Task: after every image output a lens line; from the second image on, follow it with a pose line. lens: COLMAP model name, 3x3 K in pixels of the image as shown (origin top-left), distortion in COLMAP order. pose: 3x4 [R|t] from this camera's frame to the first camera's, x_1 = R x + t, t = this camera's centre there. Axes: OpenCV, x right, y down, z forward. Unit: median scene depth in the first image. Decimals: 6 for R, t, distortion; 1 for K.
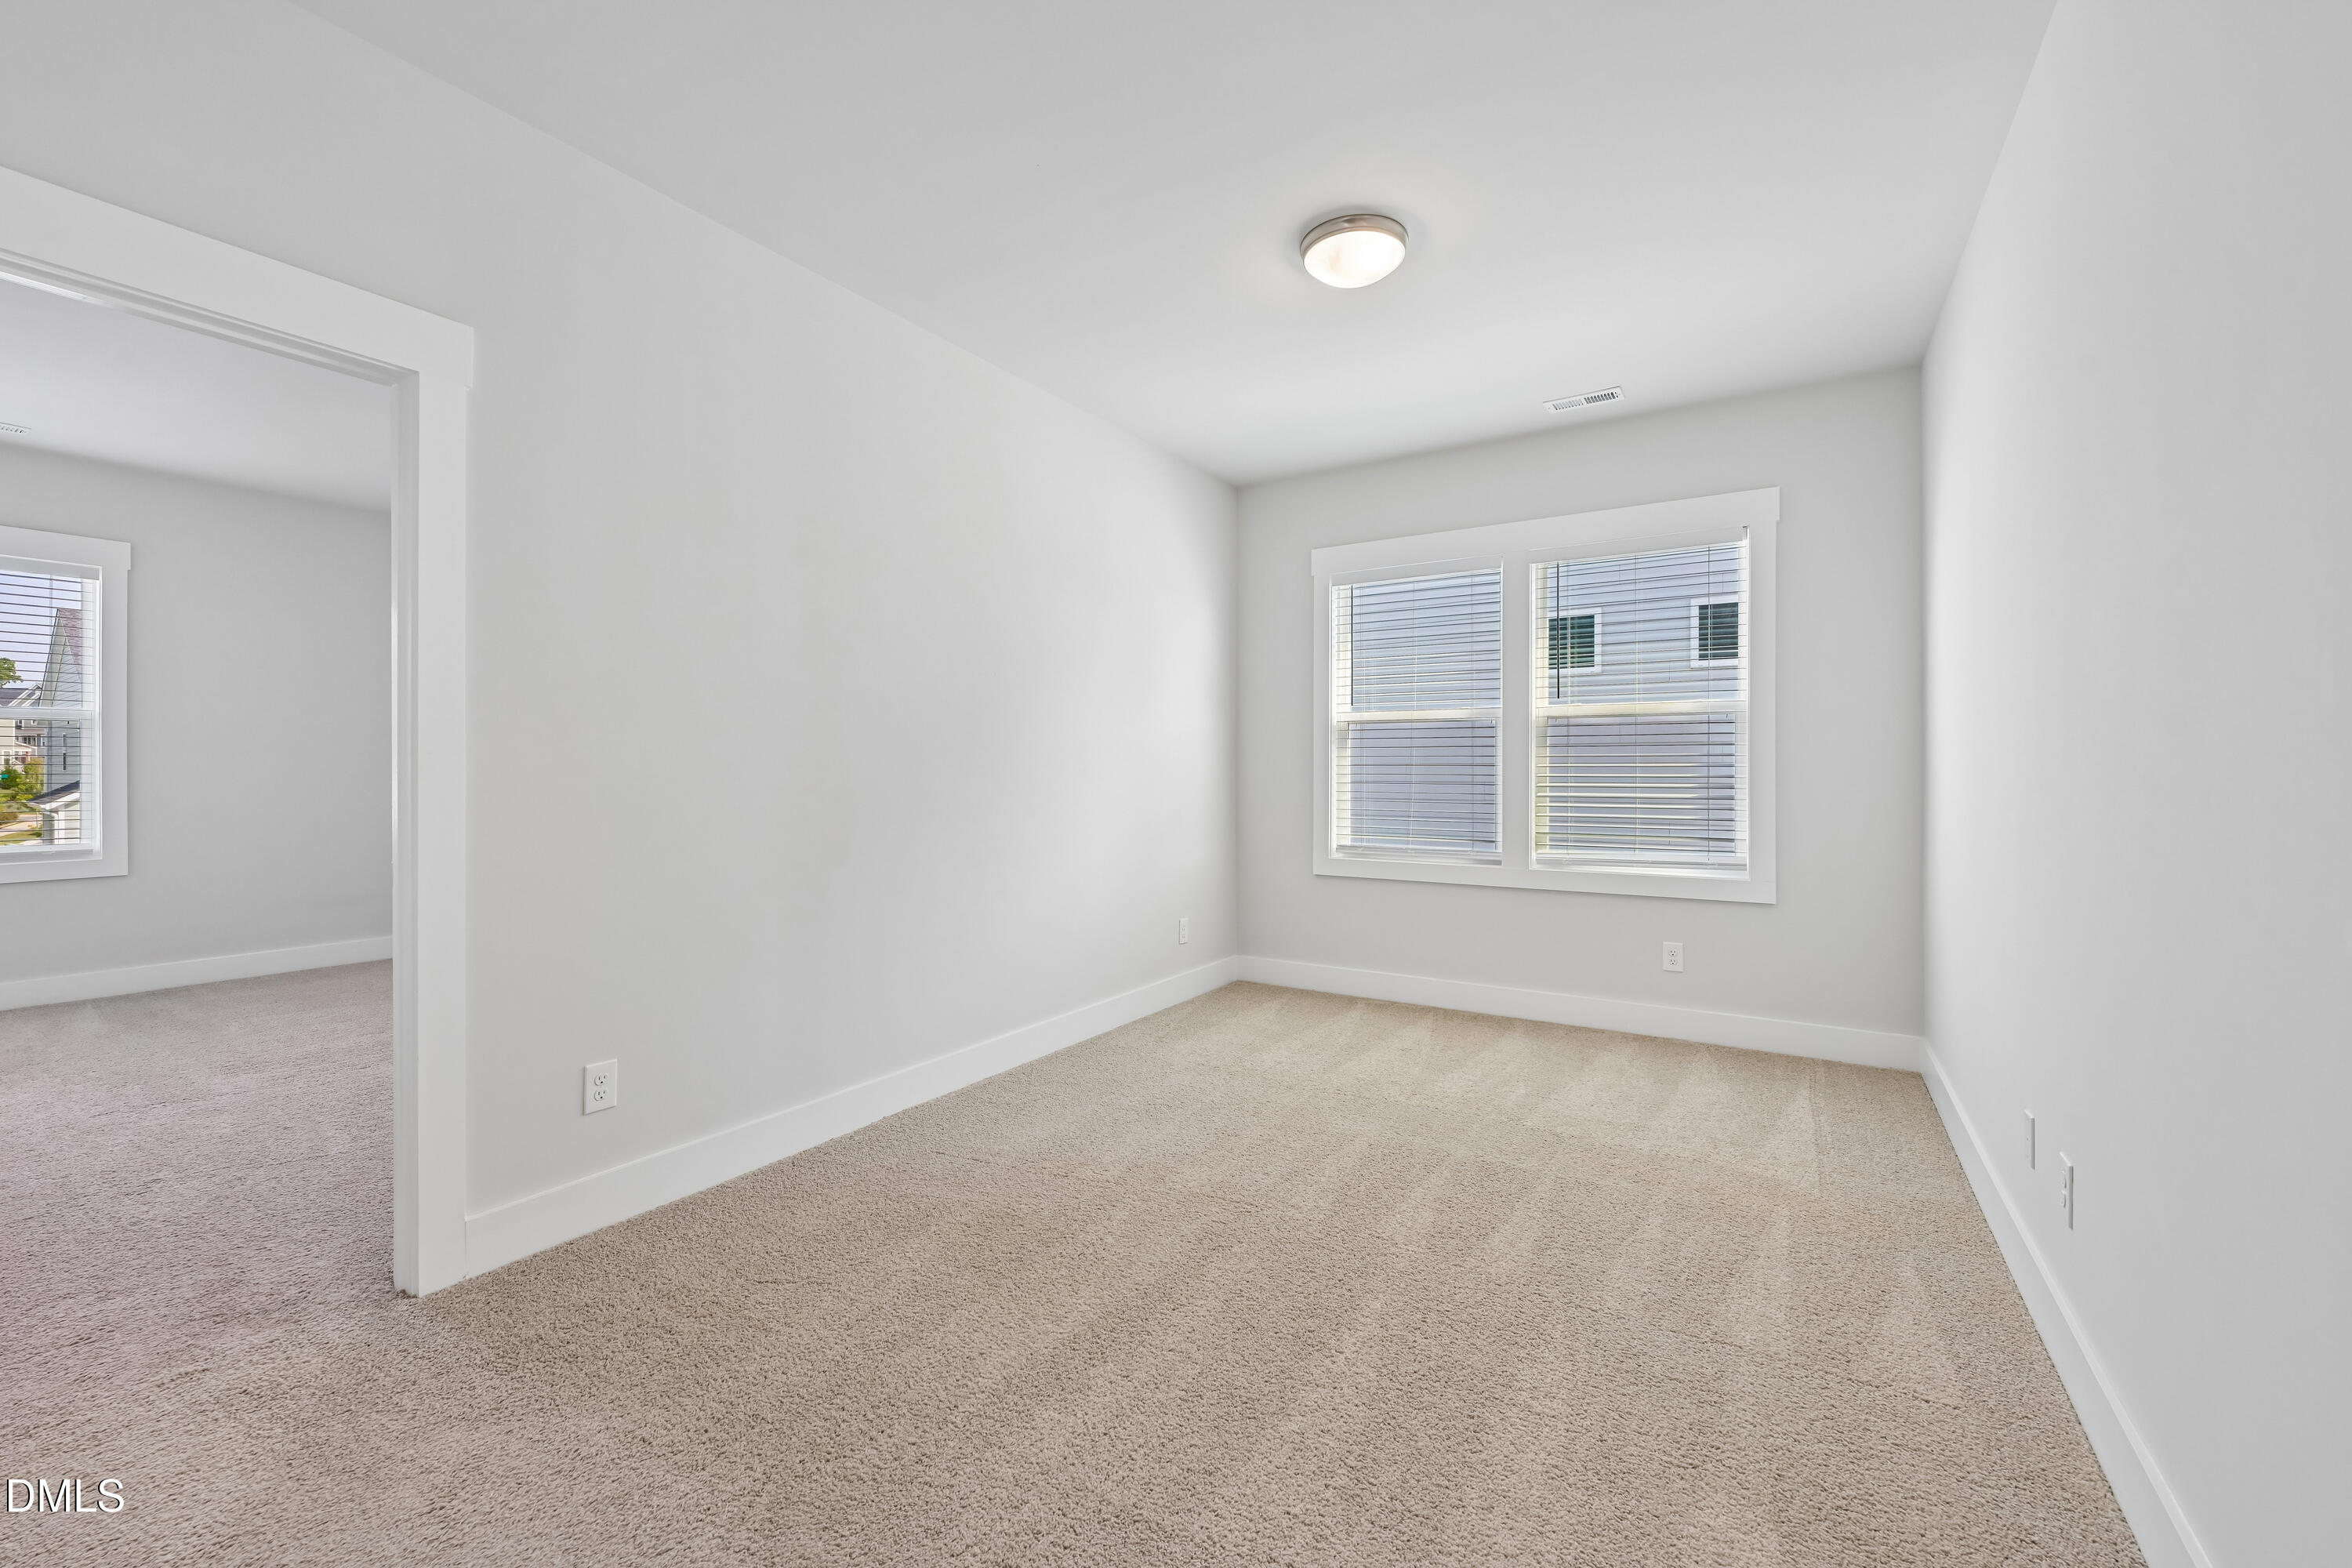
lens RADIAL K [[948.1, 0, 1176.3], [0, 948.1, 788.1], [0, 0, 1]] dist [-0.000343, -0.000095]
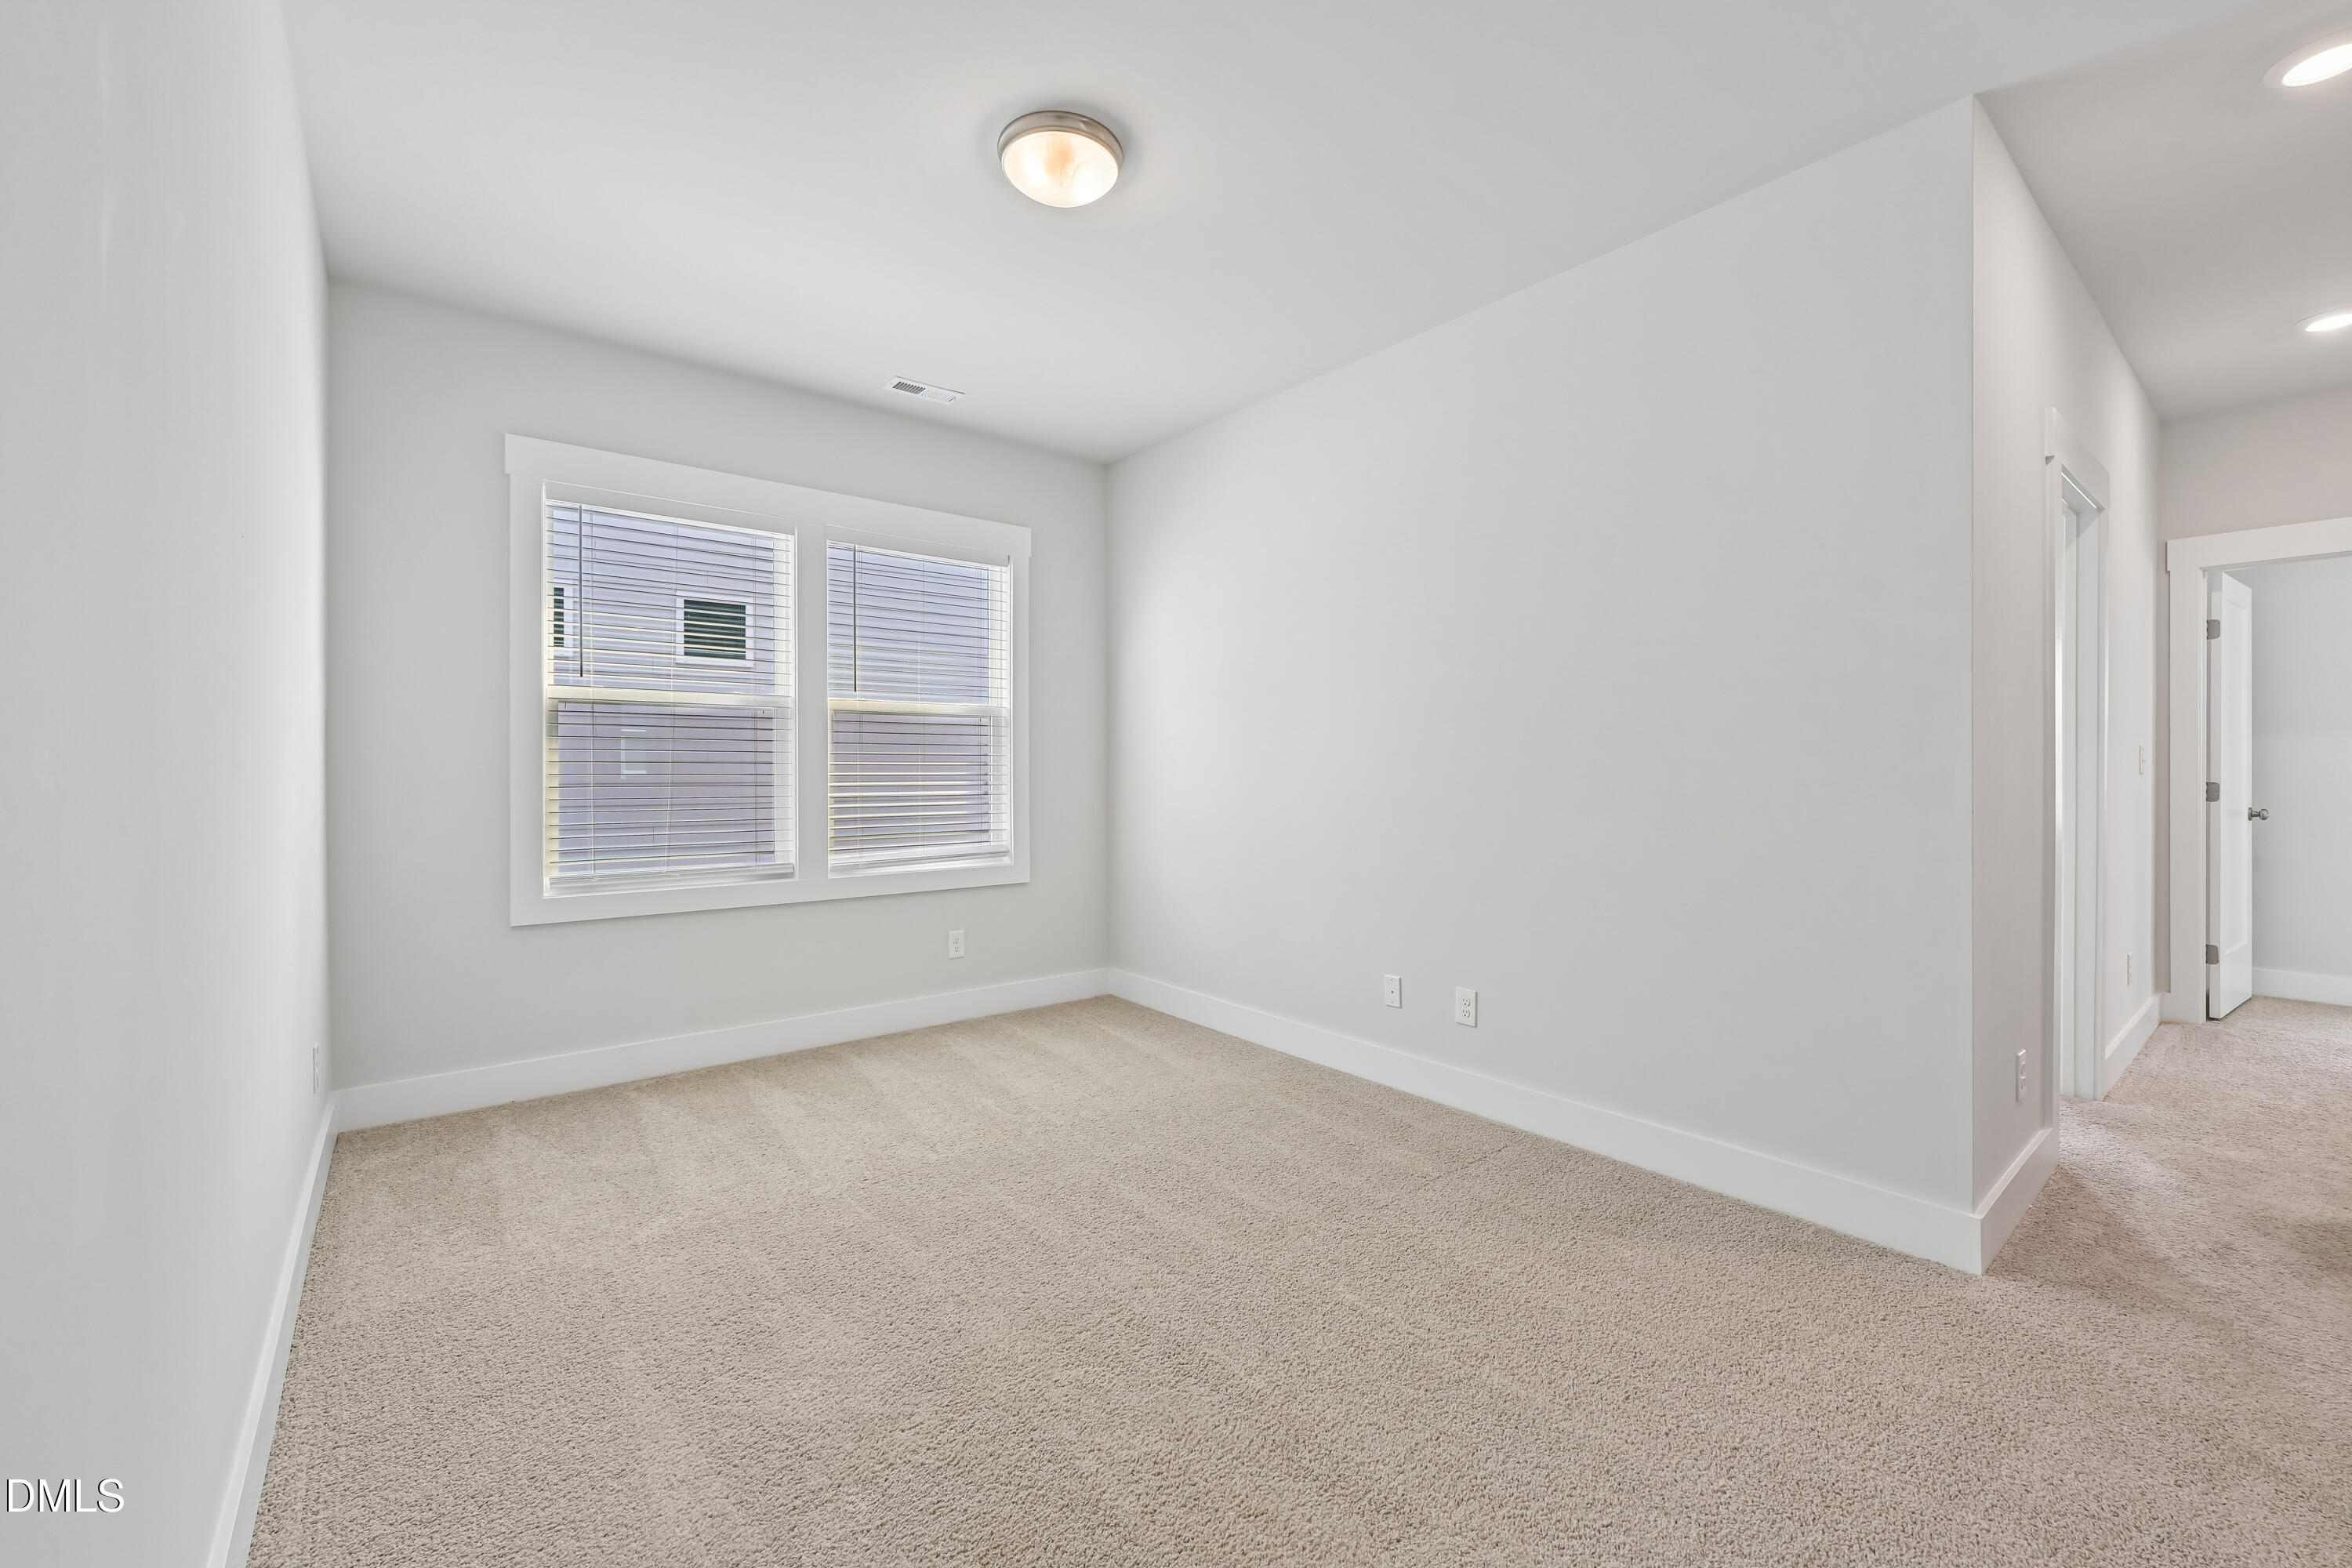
lens RADIAL K [[948.1, 0, 1176.3], [0, 948.1, 788.1], [0, 0, 1]] dist [-0.000343, -0.000095]
pose [[0.328439, -0.020692, 0.944299, -0.389732], [0.020575, 0.999680, 0.014750, -0.007260], [-0.944301, 0.014585, 0.328759, 0.411506]]
